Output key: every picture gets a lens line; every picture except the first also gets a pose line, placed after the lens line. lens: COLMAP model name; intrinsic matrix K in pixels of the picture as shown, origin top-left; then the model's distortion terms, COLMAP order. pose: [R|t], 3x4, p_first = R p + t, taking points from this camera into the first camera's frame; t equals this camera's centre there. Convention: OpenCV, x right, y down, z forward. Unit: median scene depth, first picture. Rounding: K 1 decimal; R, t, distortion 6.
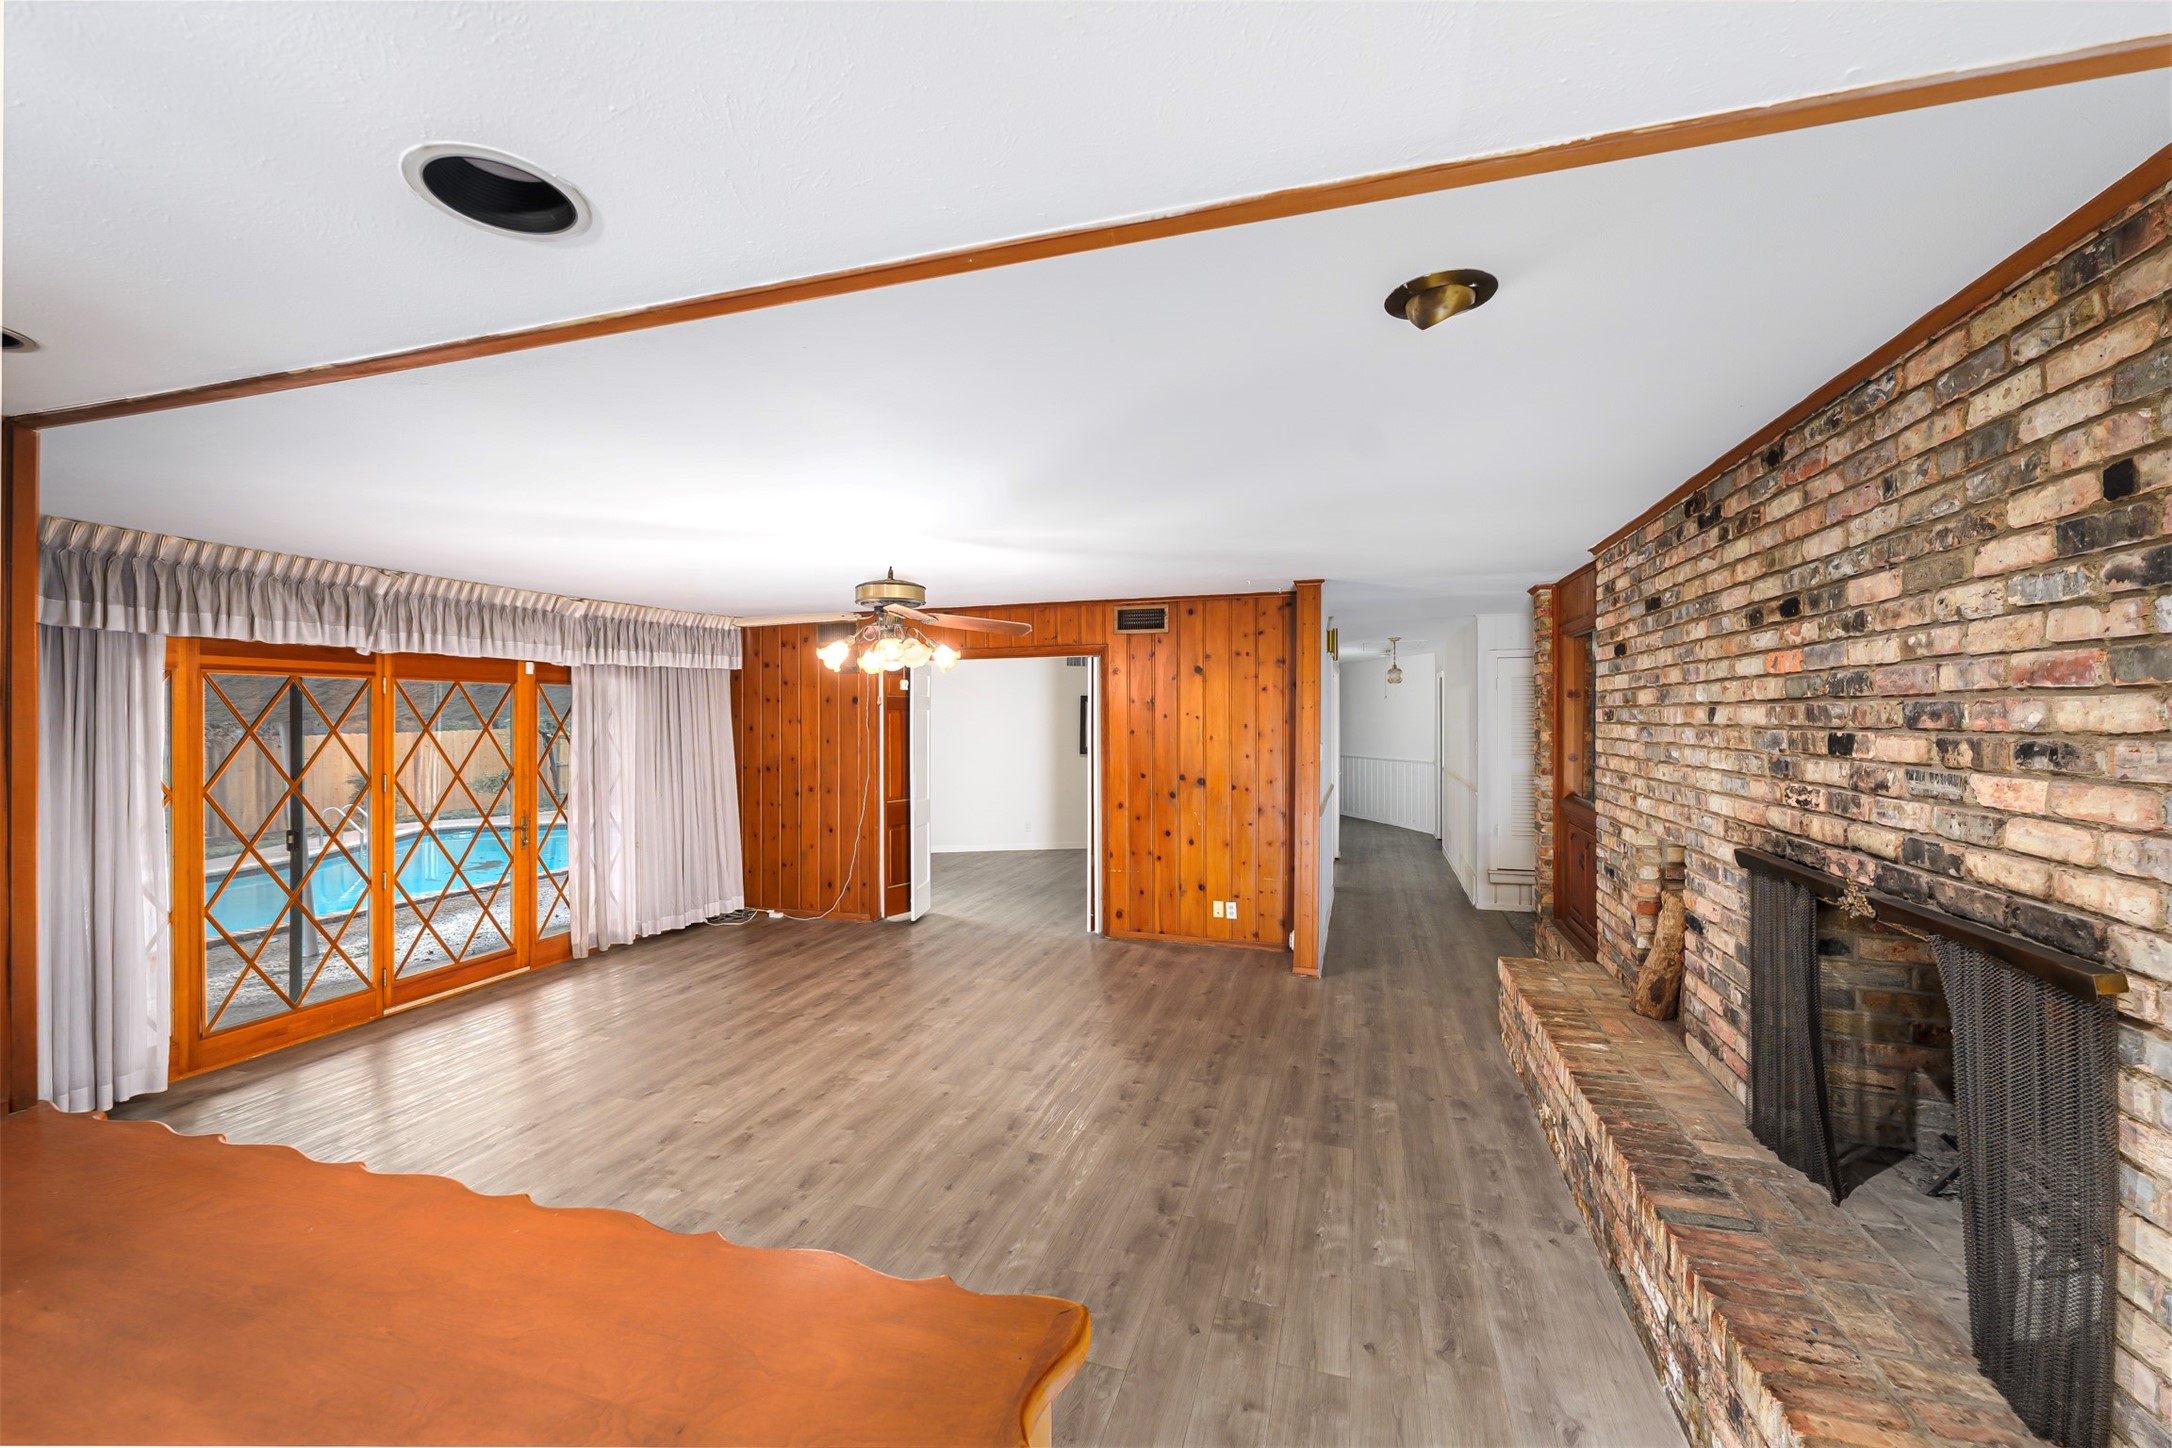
lens RADIAL K [[886.0, 0, 1085.3], [0, 886.0, 713.8], [0, 0, 1]] dist [-0.000911, 0.000079]
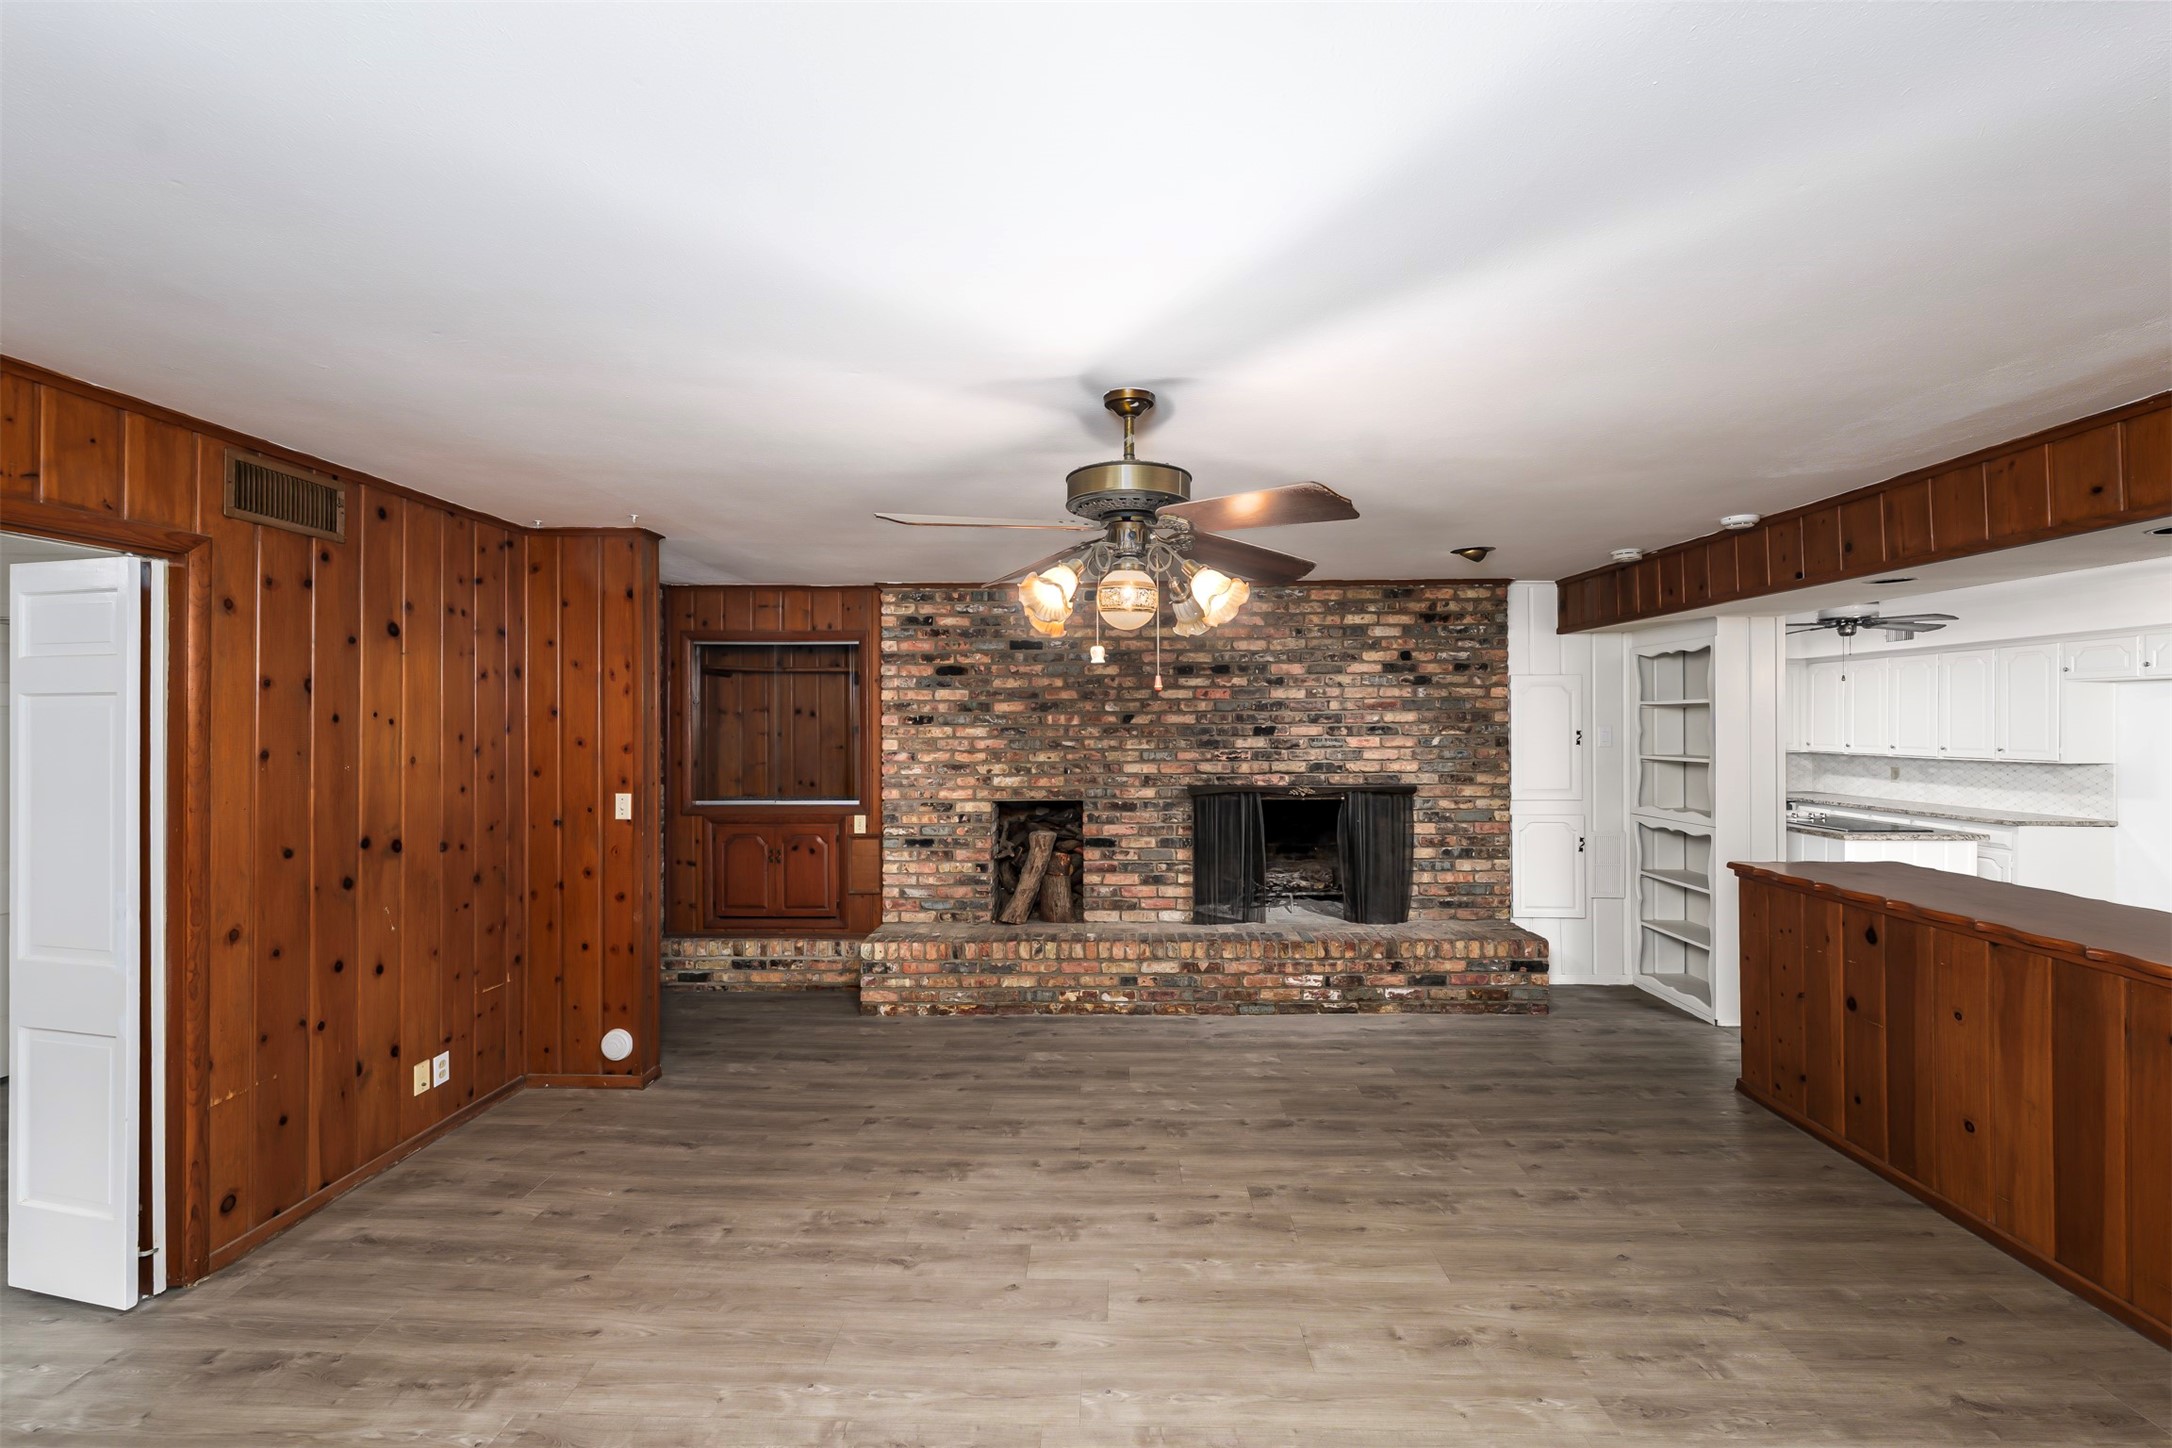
lens RADIAL K [[886.0, 0, 1084.0], [0, 886.0, 722.1], [0, 0, 1]] dist [-0.000911, 0.000079]
pose [[-0.265775, 0.007472, 0.964006, -1.059986], [0.003831, 0.999970, -0.006695, 0.020319], [-0.964027, 0.001914, -0.265796, 1.672558]]
